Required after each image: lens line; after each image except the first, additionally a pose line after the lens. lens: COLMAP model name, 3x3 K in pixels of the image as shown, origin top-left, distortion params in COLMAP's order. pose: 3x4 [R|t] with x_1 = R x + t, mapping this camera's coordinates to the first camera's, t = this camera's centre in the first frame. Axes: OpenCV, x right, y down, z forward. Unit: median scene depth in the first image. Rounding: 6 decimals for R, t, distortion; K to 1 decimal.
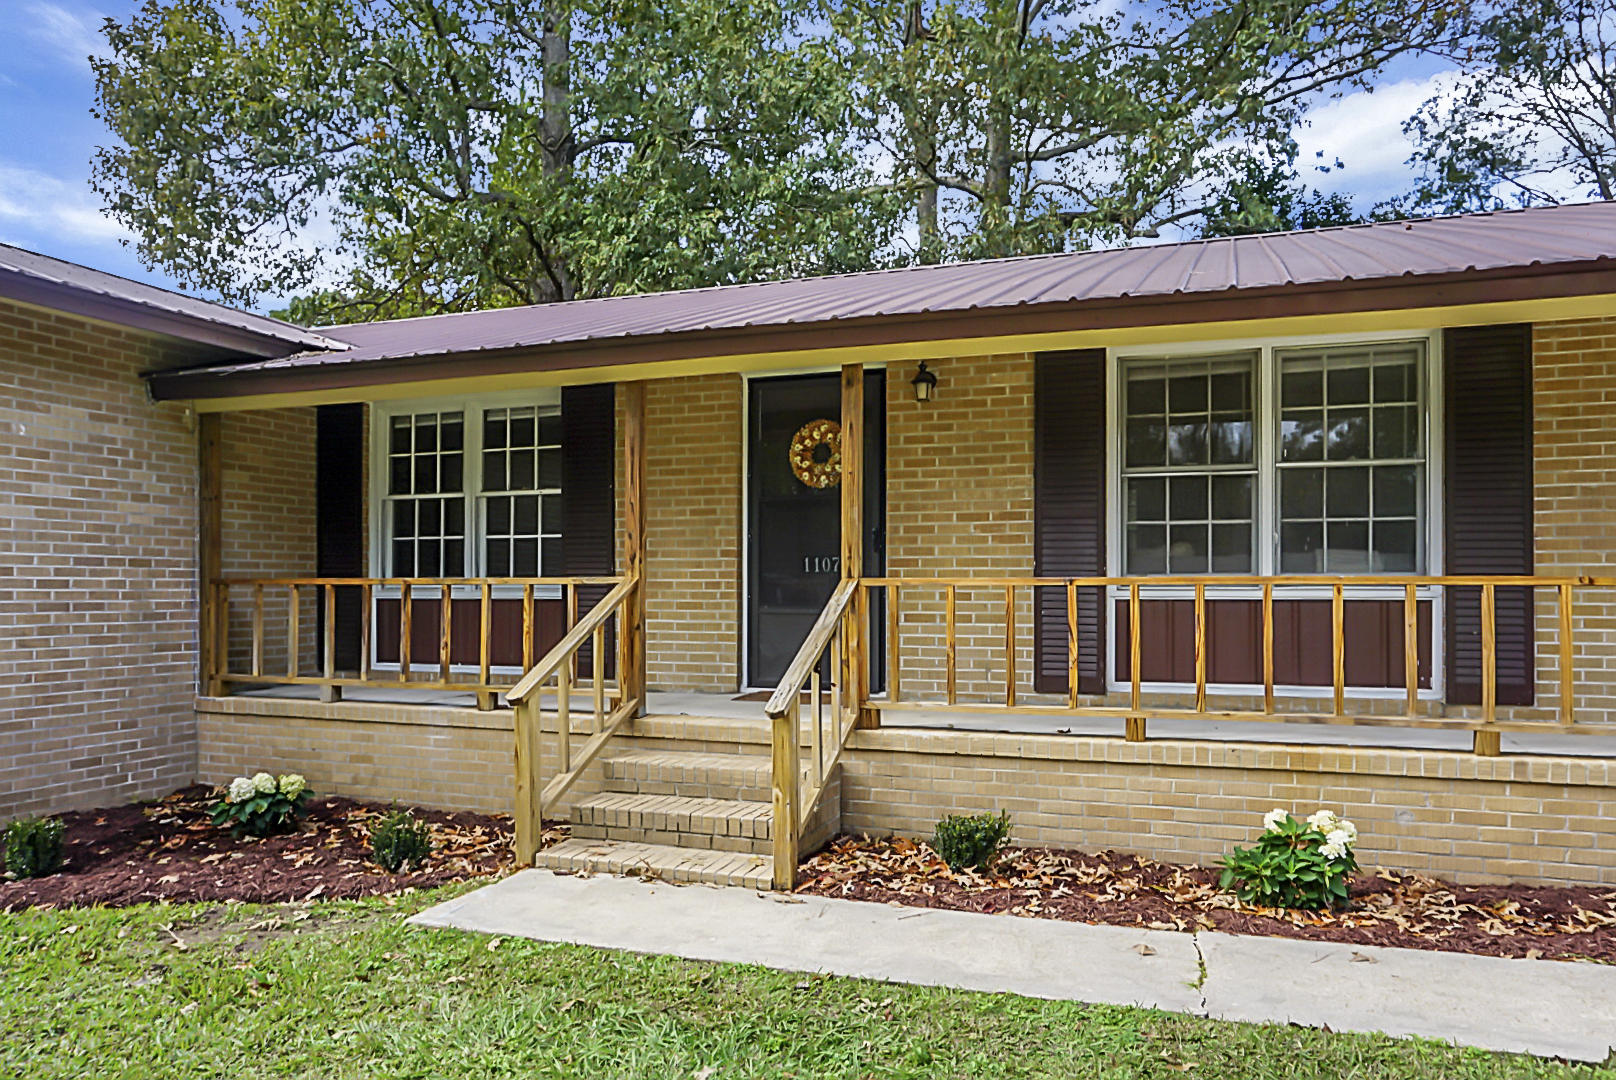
lens RADIAL K [[1102.0, 0, 813.0], [0, 1102.0, 521.6], [0, 0, 1]] dist [-0.006986, 0.000181]
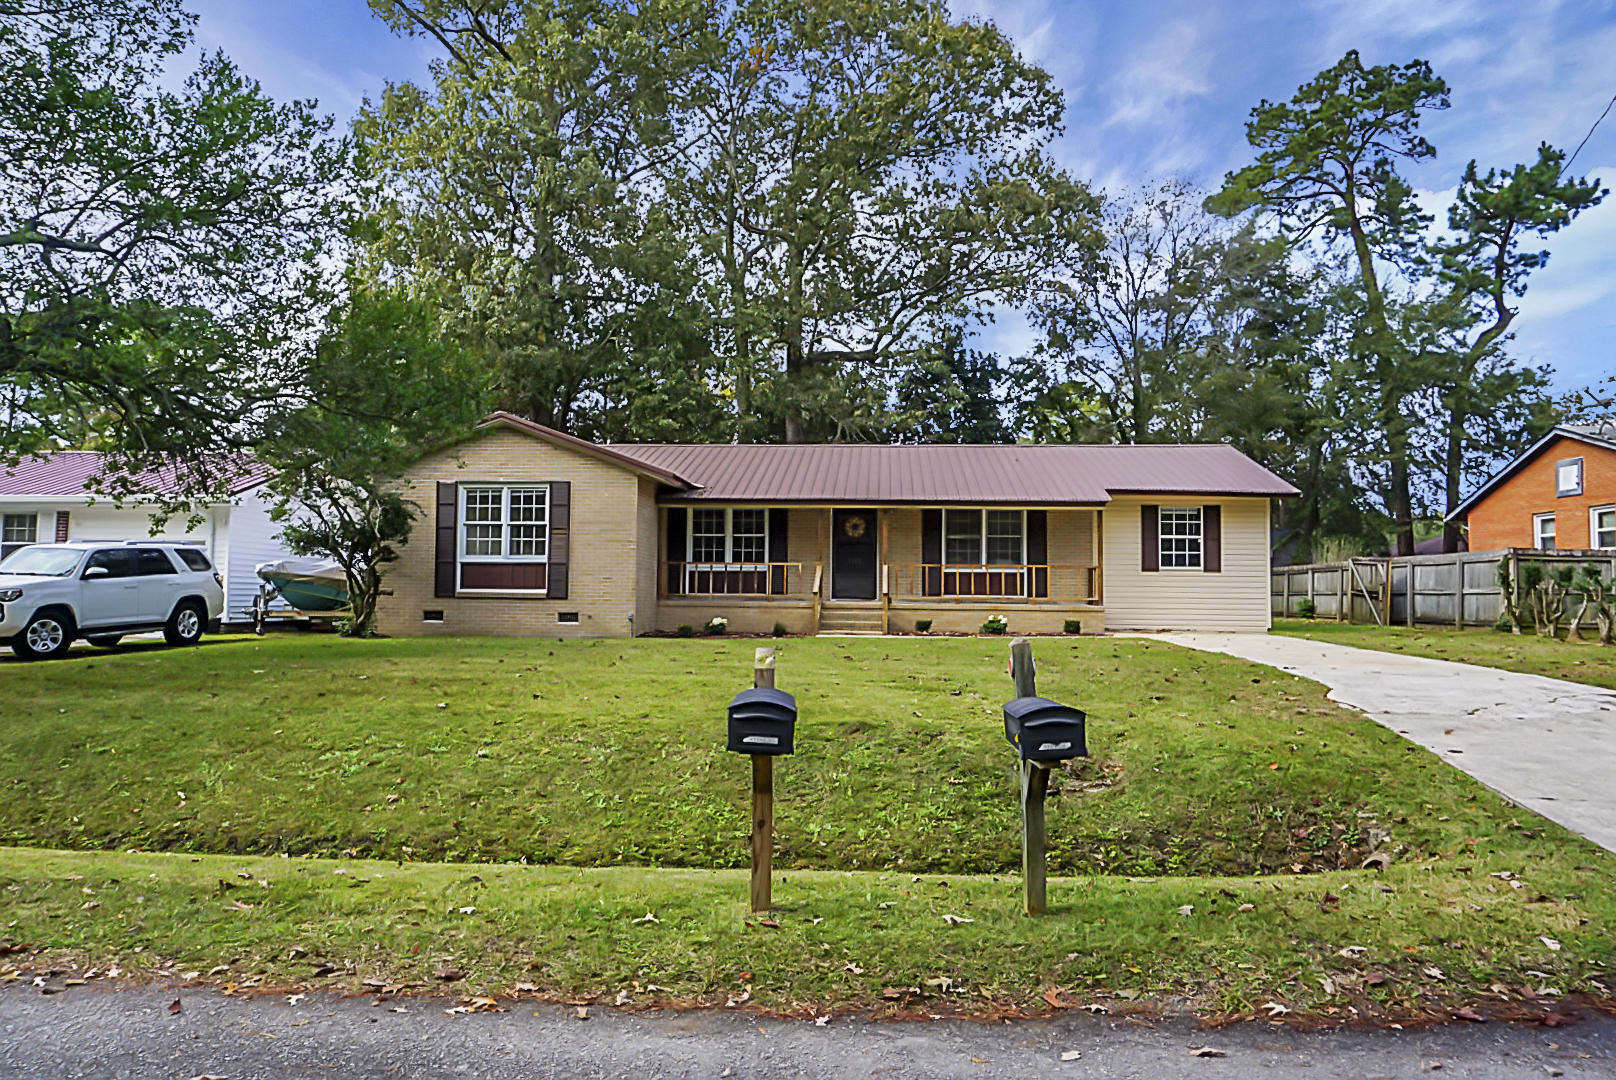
lens RADIAL K [[1102.0, 0, 813.0], [0, 1102.0, 521.6], [0, 0, 1]] dist [-0.006986, 0.000181]
pose [[0.954556, 0.029755, 0.296544, -1.297003], [-0.027292, 0.999550, -0.012443, -0.039917], [-0.296780, 0.003785, 0.954938, -2.473253]]
